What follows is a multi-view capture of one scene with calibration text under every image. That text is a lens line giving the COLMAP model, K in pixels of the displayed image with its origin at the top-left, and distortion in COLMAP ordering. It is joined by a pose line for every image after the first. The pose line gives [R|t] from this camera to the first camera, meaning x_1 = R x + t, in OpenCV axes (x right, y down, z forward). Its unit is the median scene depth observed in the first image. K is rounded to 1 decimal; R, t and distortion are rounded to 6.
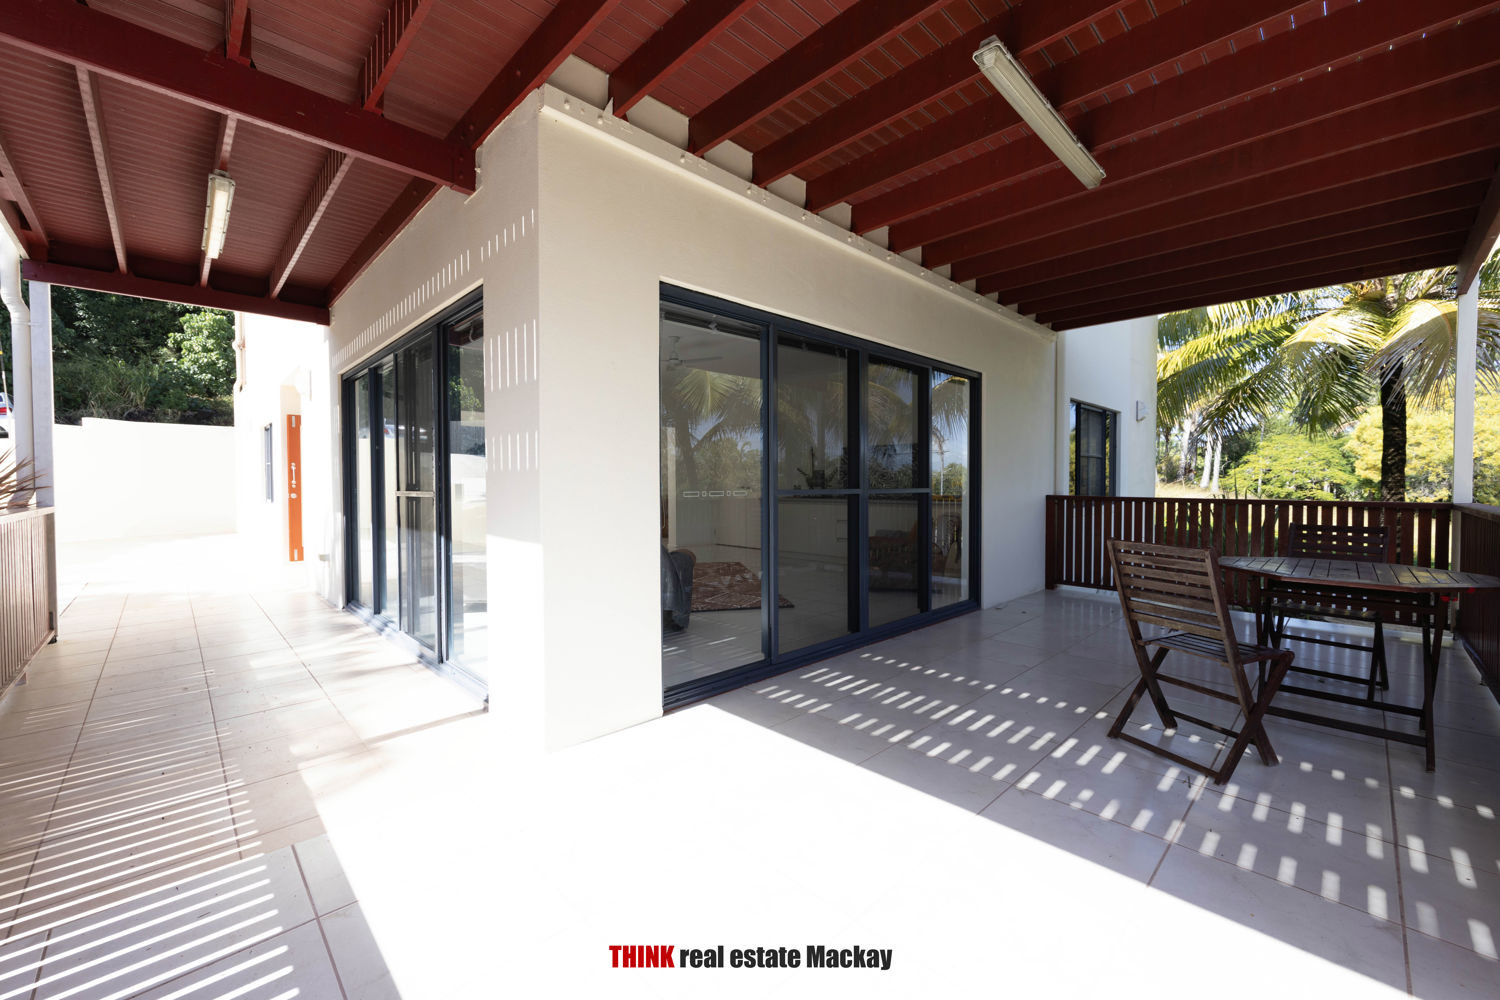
lens RADIAL K [[599.2, 0, 742.2], [0, 599.2, 489.3], [0, 0, 1]] dist [0.001413, 0.000595]
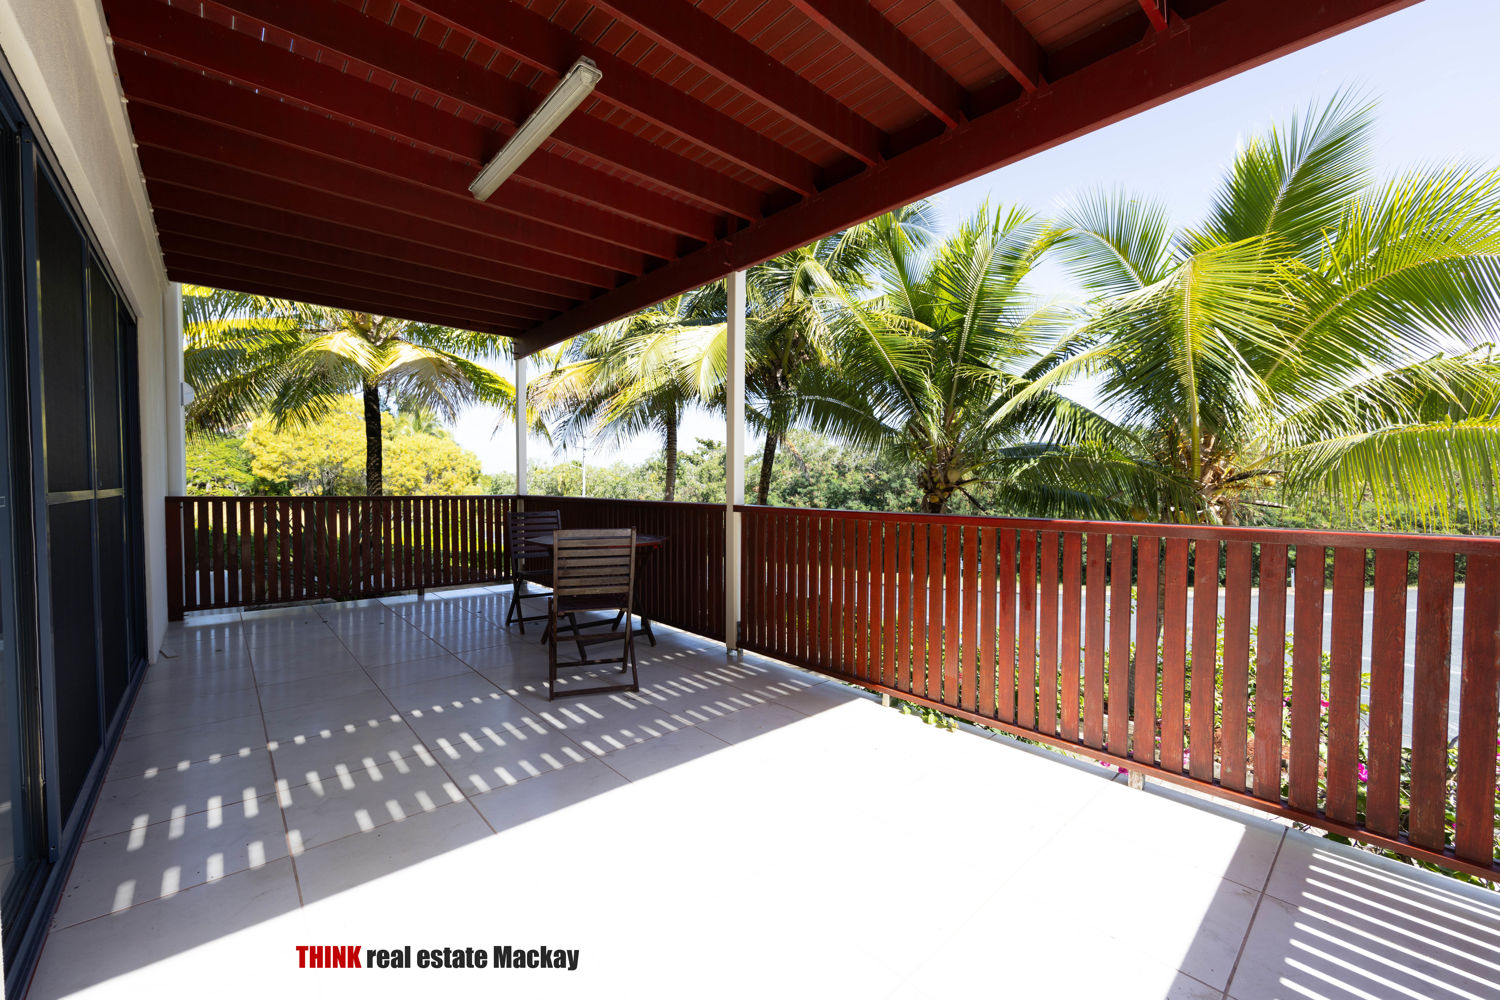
lens RADIAL K [[599.2, 0, 760.5], [0, 599.2, 500.1], [0, 0, 1]] dist [0.001413, 0.000595]
pose [[0.030195, -0.028807, 0.999129, -0.450721], [0.006682, 0.999568, 0.028618, -0.006709], [-0.999522, 0.005812, 0.030374, 0.471153]]
